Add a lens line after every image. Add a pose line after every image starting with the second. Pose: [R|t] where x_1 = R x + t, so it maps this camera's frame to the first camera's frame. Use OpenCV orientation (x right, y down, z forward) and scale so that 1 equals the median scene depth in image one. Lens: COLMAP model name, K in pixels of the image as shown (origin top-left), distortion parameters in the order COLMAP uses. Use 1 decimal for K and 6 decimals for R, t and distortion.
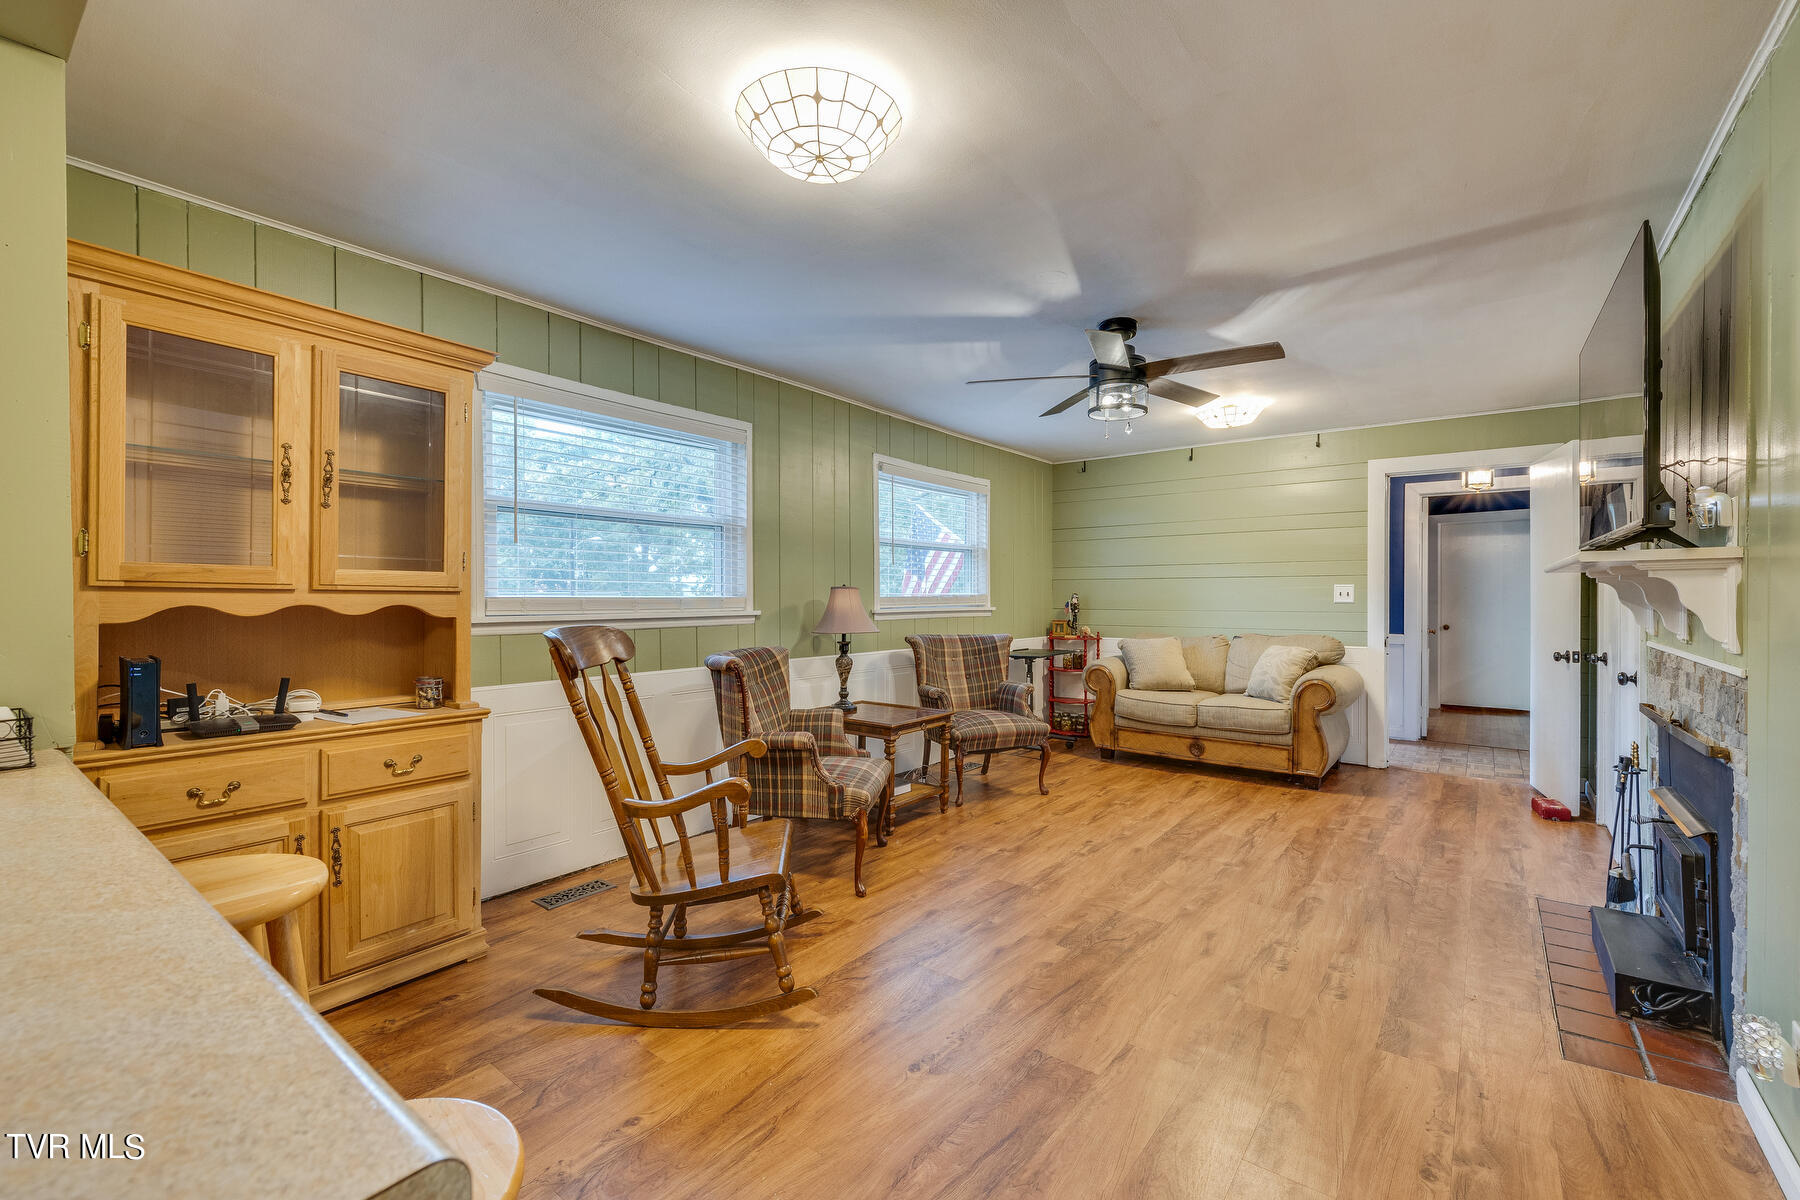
lens RADIAL K [[756.0, 0, 895.9], [0, 756.0, 598.5], [0, 0, 1]] dist [0.001747, 0.000428]
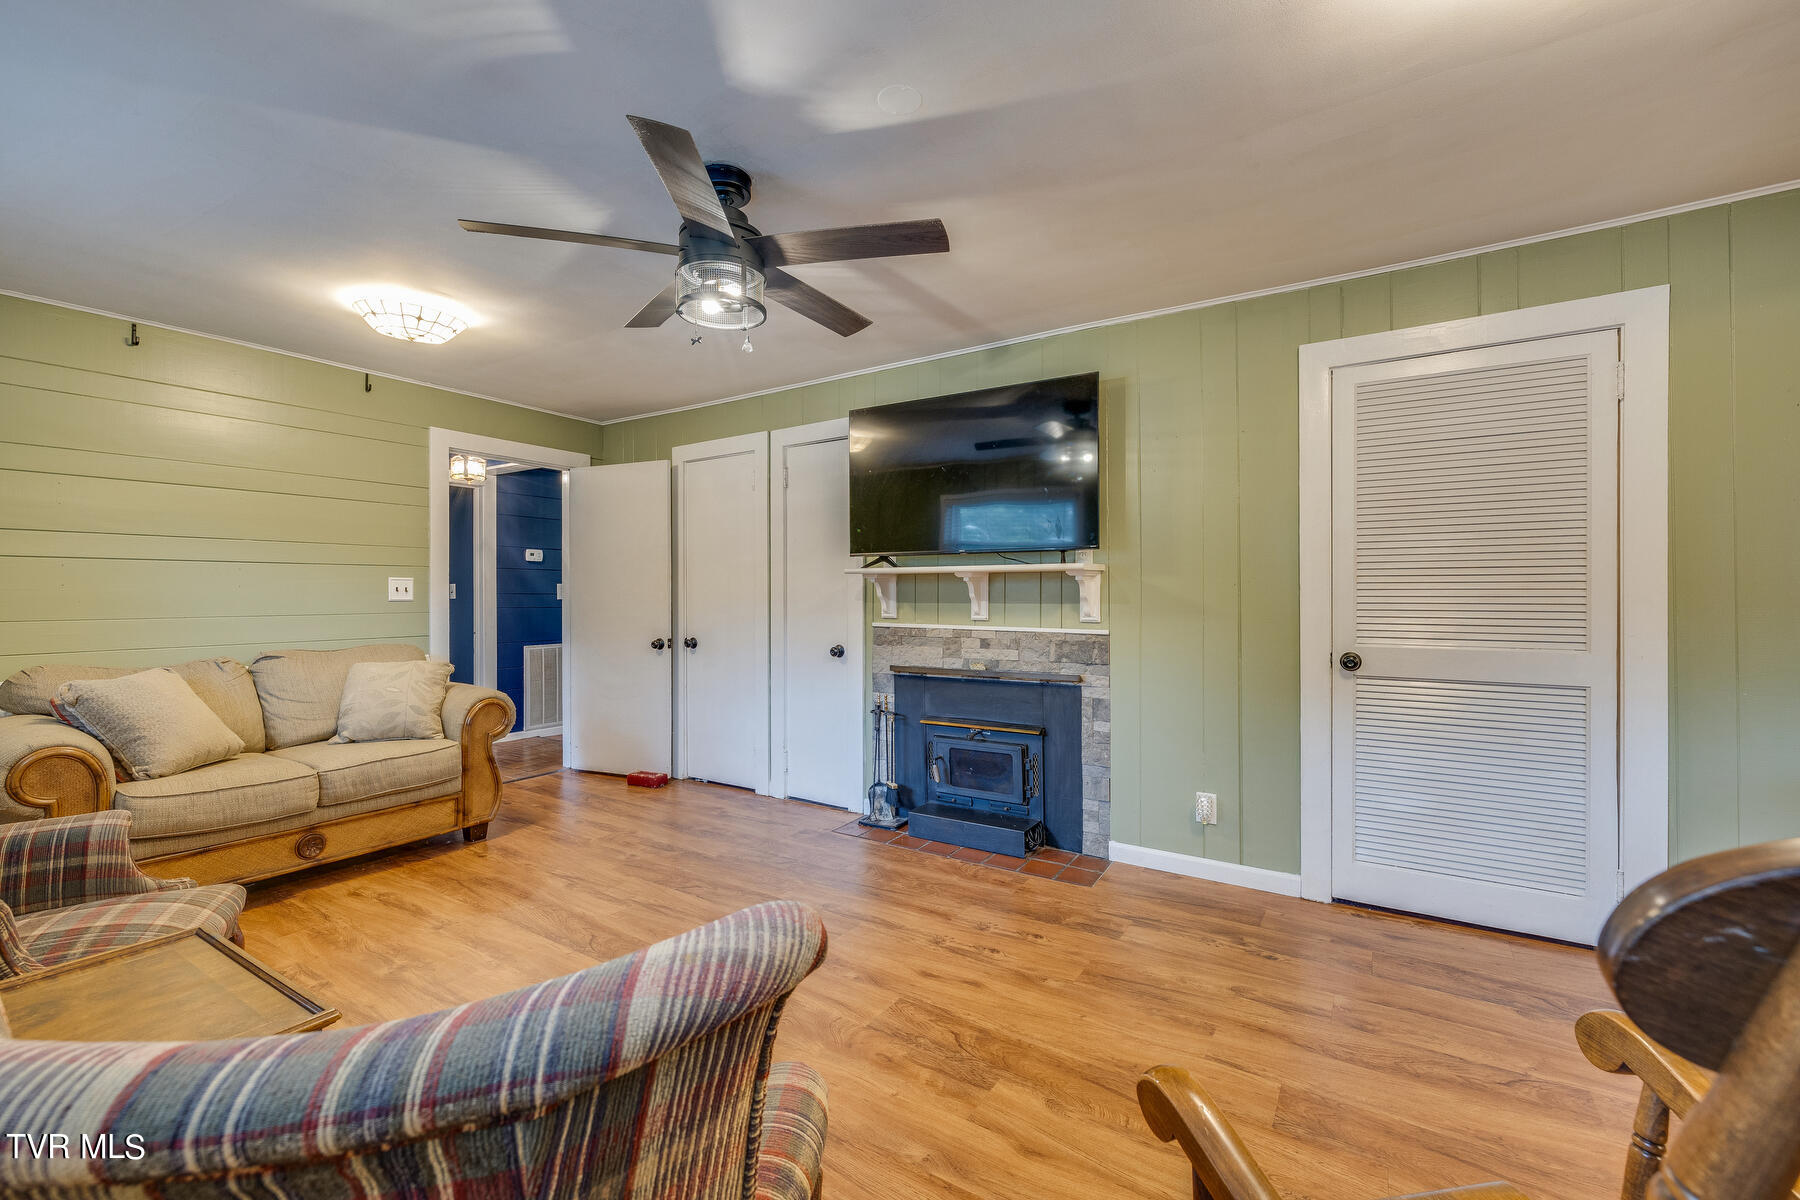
lens RADIAL K [[756.0, 0, 891.8], [0, 756.0, 595.9], [0, 0, 1]] dist [0.001747, 0.000428]
pose [[-0.093997, -0.004633, 0.995562, -0.317632], [0.002944, 0.999984, 0.004931, -0.002609], [-0.995568, 0.003394, -0.093982, 0.772658]]
